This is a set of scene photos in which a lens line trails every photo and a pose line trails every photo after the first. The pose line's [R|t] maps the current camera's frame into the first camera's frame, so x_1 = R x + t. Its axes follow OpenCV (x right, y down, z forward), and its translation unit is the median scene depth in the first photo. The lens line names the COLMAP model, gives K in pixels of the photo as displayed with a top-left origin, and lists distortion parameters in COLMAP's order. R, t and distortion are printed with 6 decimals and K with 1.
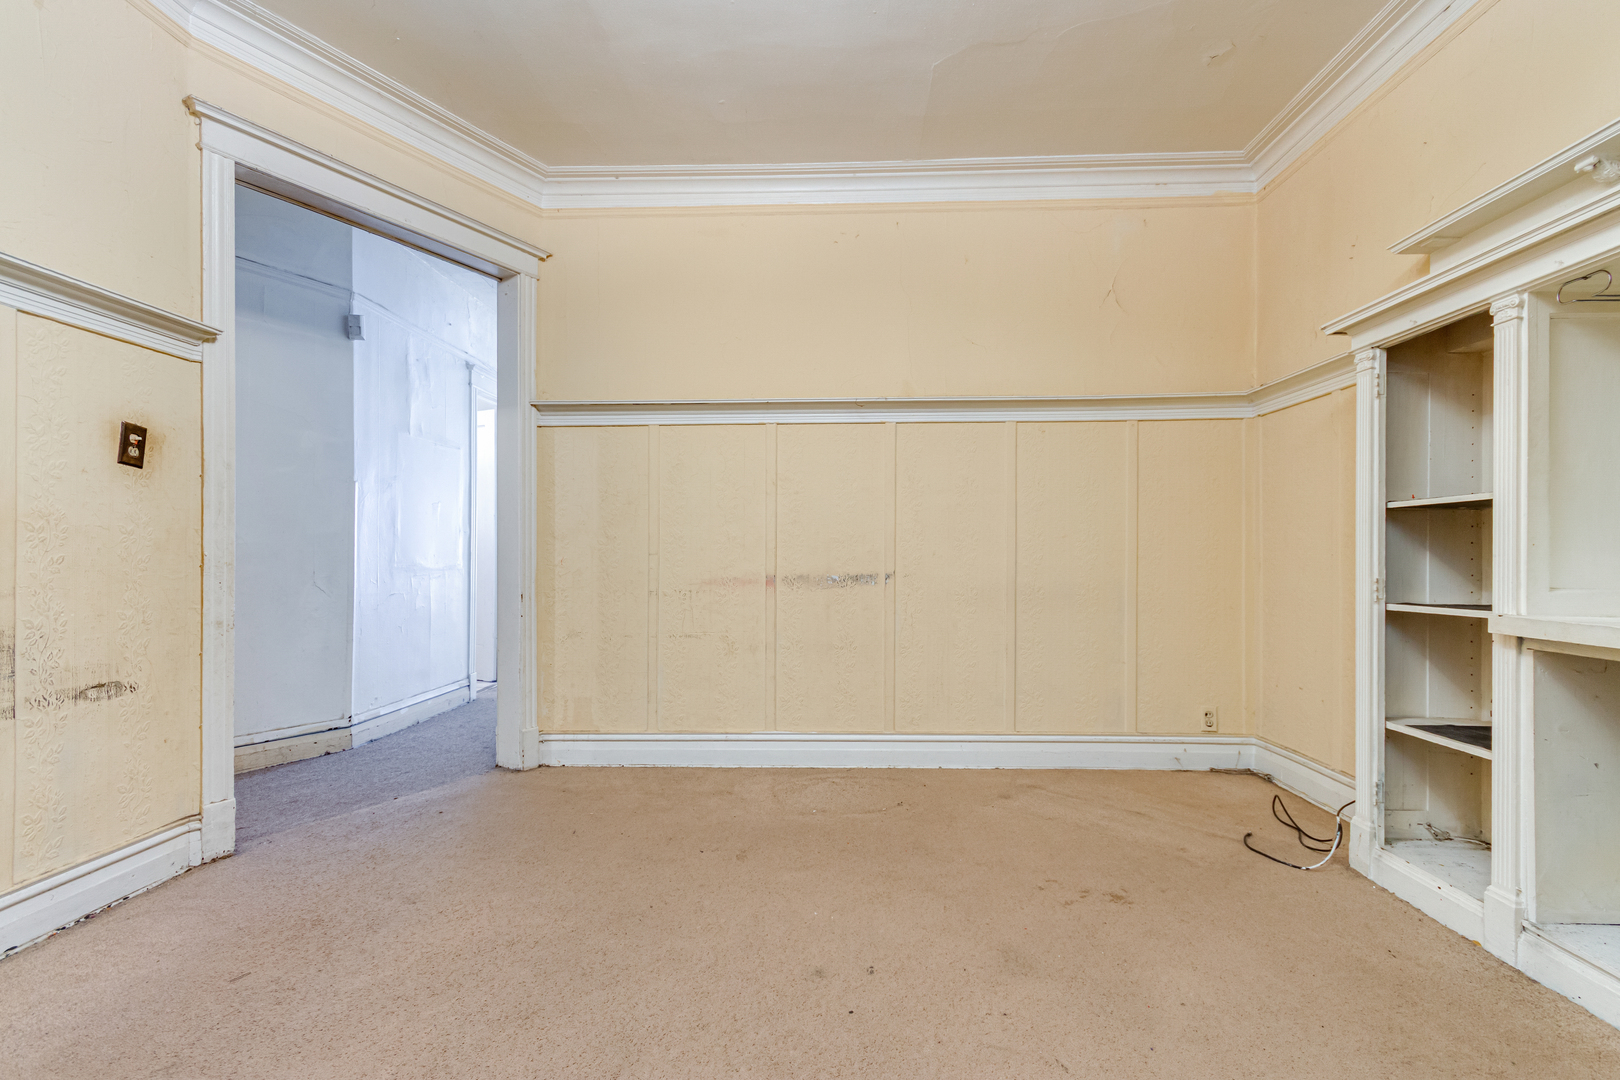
lens RADIAL K [[753.0, 0, 813.5], [0, 753.0, 554.4], [0, 0, 1]] dist [0.000525, 0.000079]
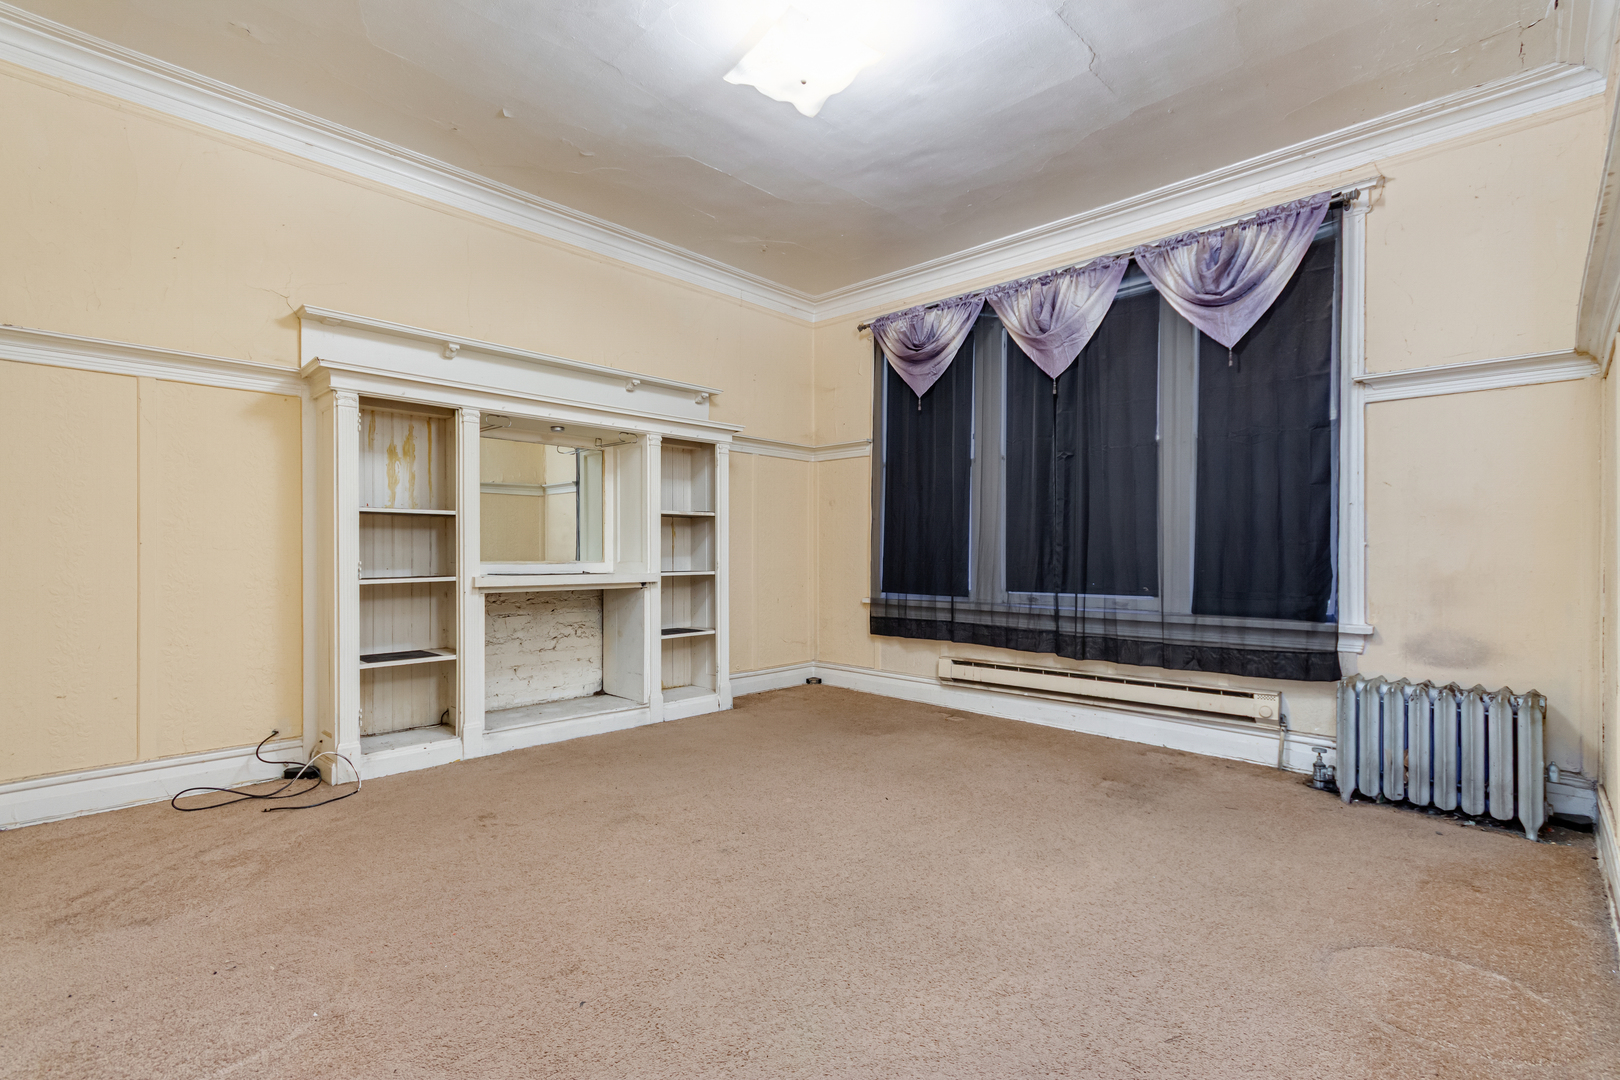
lens RADIAL K [[753.0, 0, 813.5], [0, 753.0, 554.4], [0, 0, 1]] dist [0.000525, 0.000079]
pose [[-0.746483, -0.005332, 0.665383, -0.848929], [-0.002488, 0.999983, 0.005223, 0.009511], [-0.665400, 0.002243, -0.746483, 1.584878]]
